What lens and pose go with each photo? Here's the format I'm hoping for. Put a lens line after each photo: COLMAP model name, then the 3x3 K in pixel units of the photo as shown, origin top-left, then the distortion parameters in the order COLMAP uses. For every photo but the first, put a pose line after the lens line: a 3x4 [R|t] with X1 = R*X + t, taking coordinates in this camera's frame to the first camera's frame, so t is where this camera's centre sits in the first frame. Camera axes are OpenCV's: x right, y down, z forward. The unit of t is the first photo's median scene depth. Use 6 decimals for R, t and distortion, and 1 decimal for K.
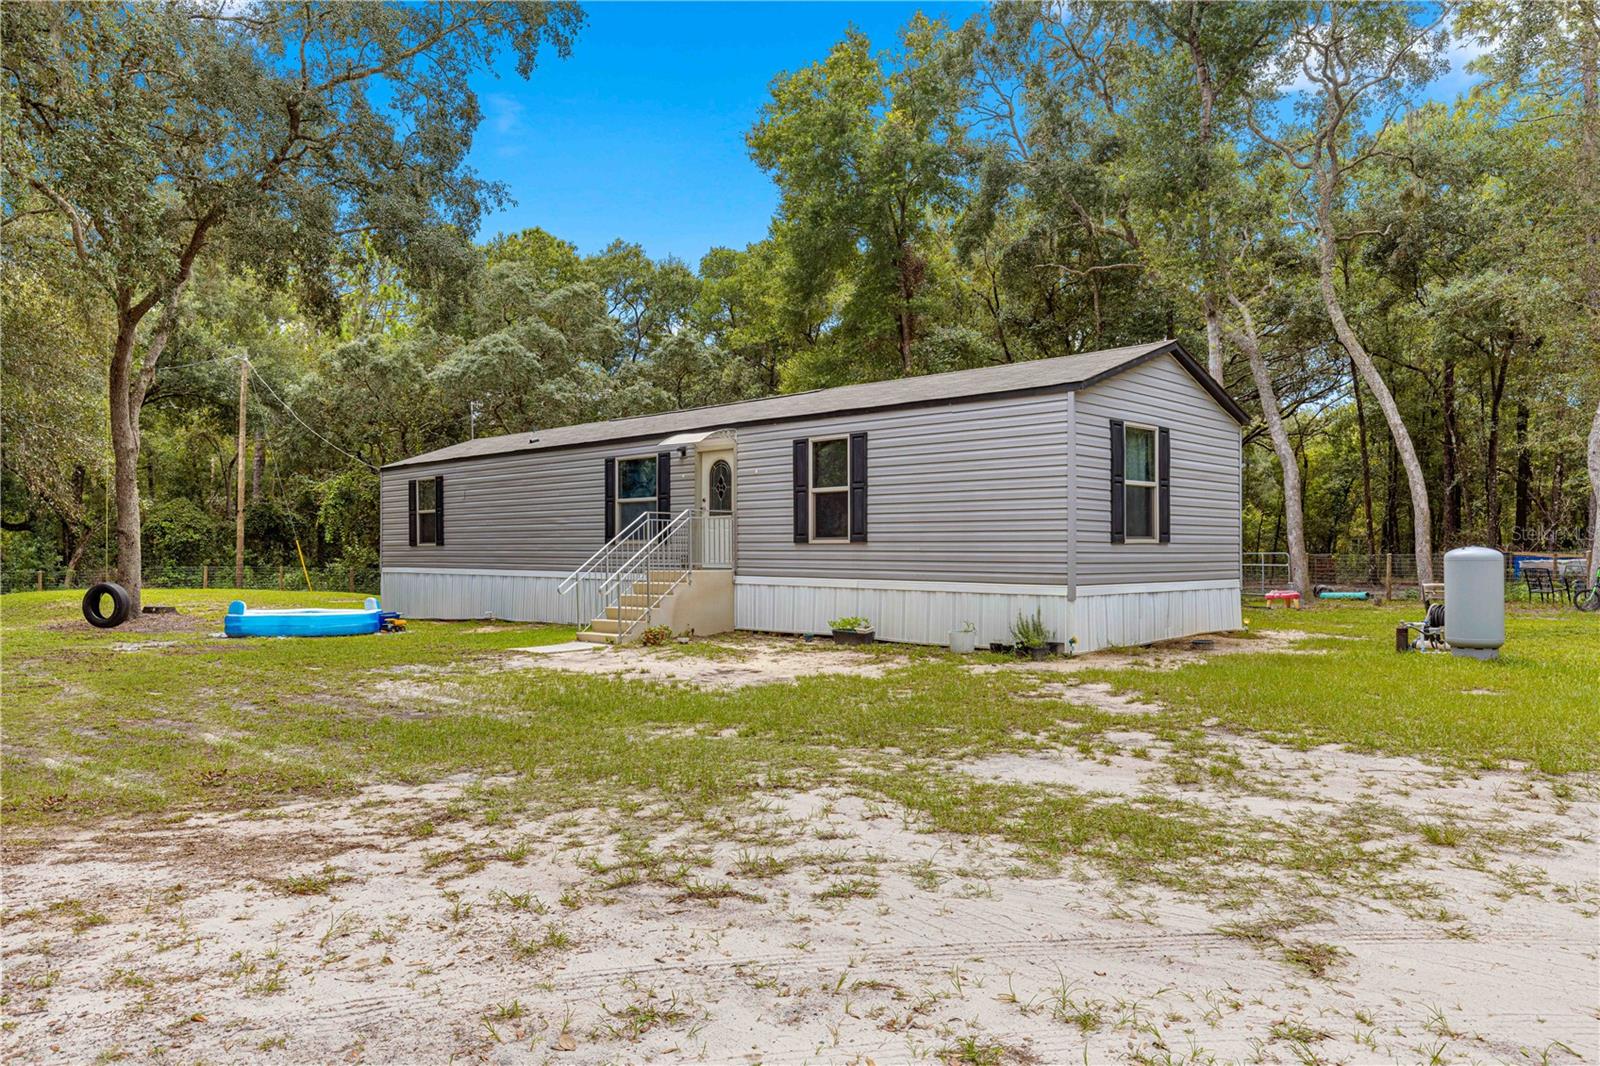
lens RADIAL K [[1066.0, 0, 798.4], [0, 1066.0, 542.8], [0, 0, 1]] dist [-0.010433, -0.004236]
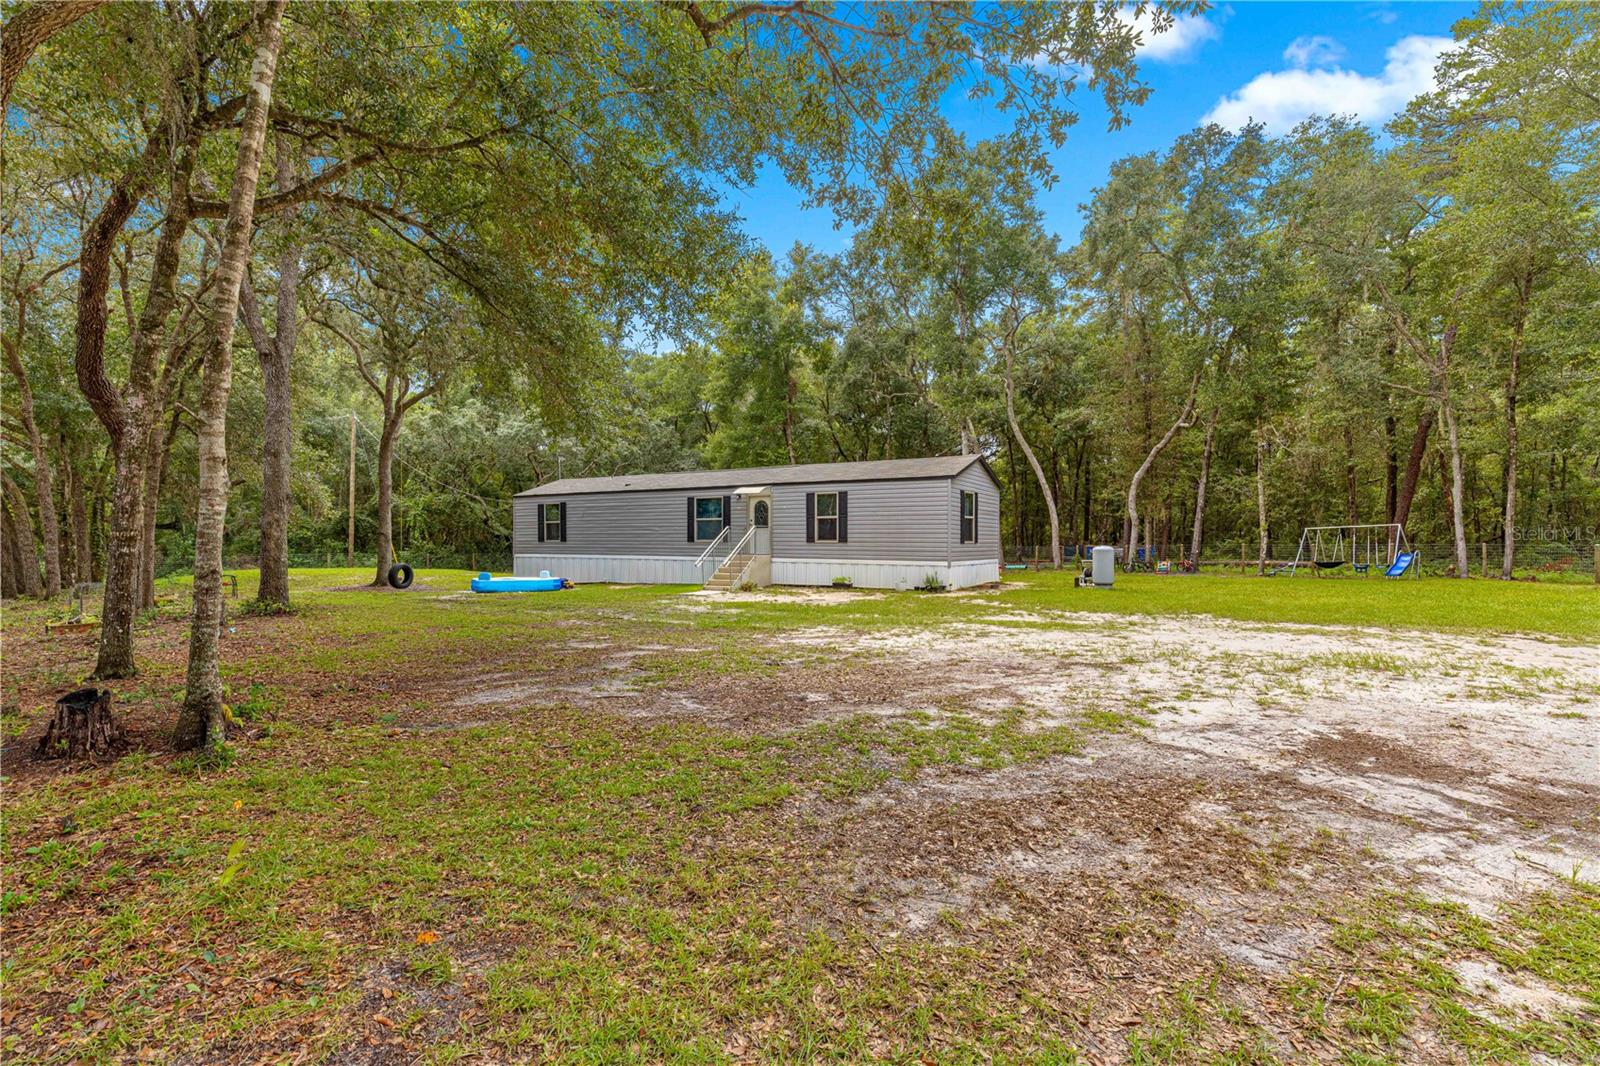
lens RADIAL K [[714.0, 0, 800.3], [0, 714.0, 539.0], [0, 0, 1]] dist [0.004620, -0.000103]
pose [[0.971558, 0.002635, 0.236788, -0.298150], [-0.003680, 0.999985, 0.003968, -0.009999], [-0.236775, -0.004727, 0.971553, -0.311074]]
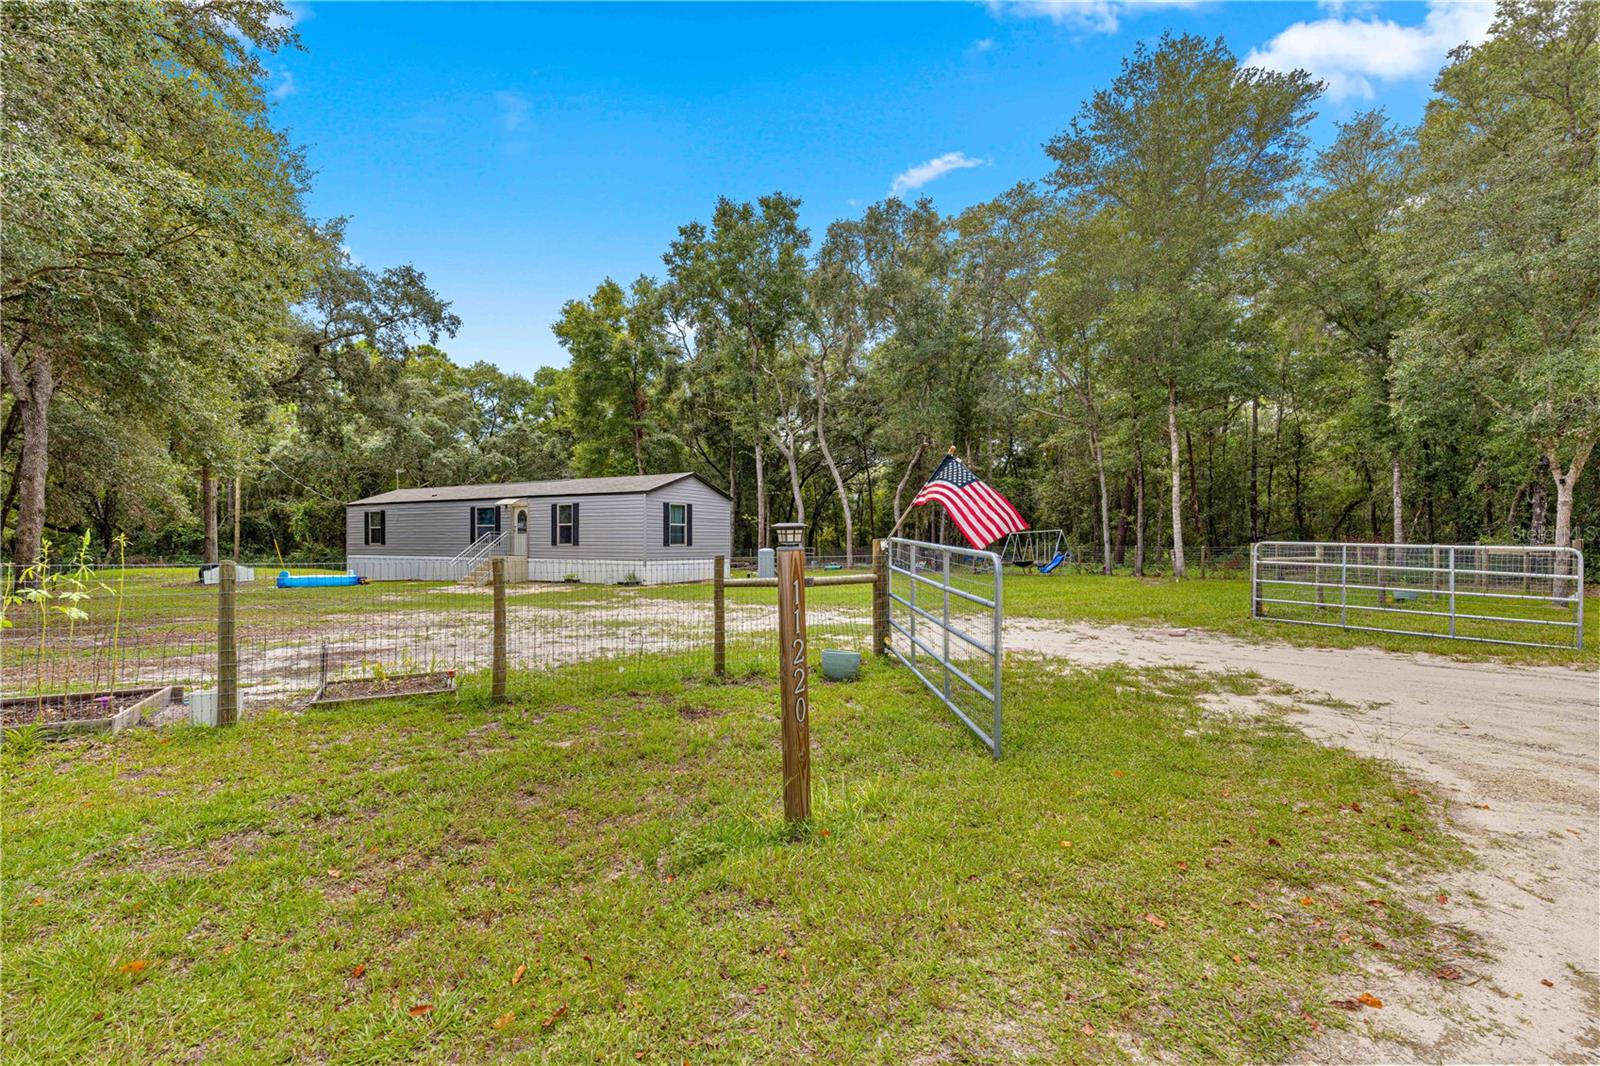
lens RADIAL K [[714.0, 0, 800.3], [0, 714.0, 539.0], [0, 0, 1]] dist [0.004620, -0.000103]
pose [[0.969513, 0.003141, 0.245018, 0.129670], [-0.003663, 0.999992, 0.001673, -0.016584], [-0.245011, -0.002519, 0.969517, -0.662996]]
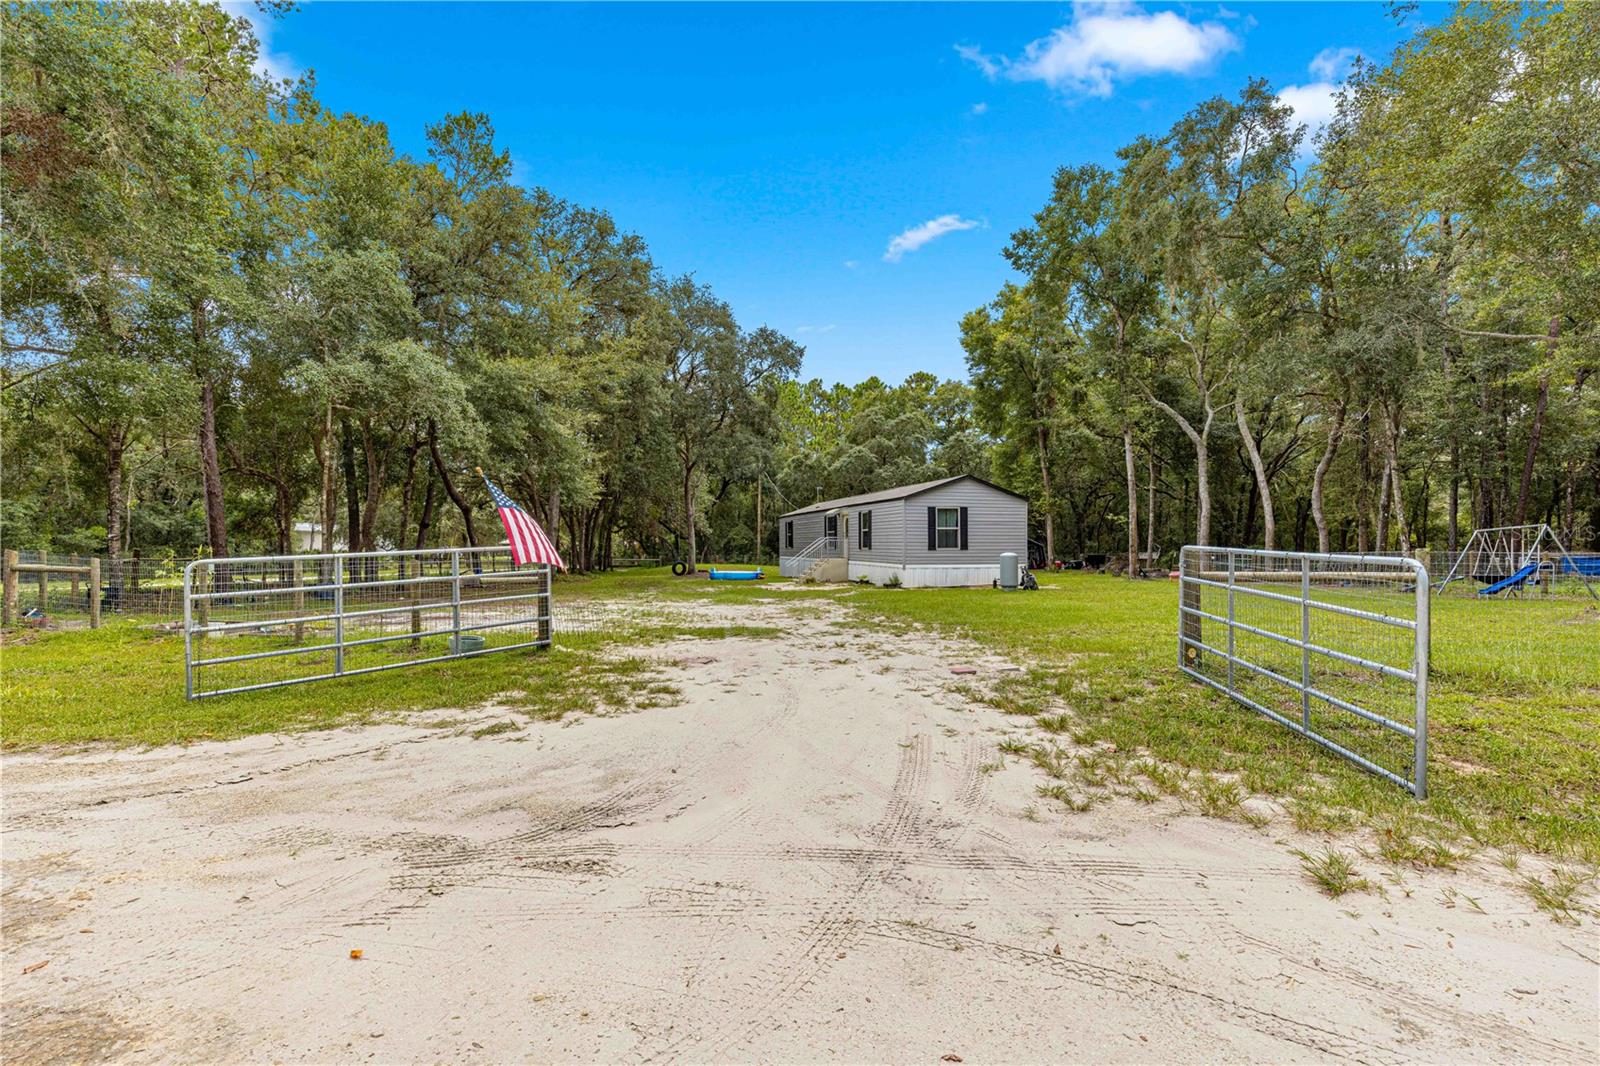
lens RADIAL K [[714.0, 0, 800.3], [0, 714.0, 539.0], [0, 0, 1]] dist [0.004620, -0.000103]
pose [[0.863198, -0.003661, -0.504852, 0.688789], [0.003163, 0.999993, -0.001845, -0.019617], [0.504856, -0.000004, 0.863204, -0.590115]]
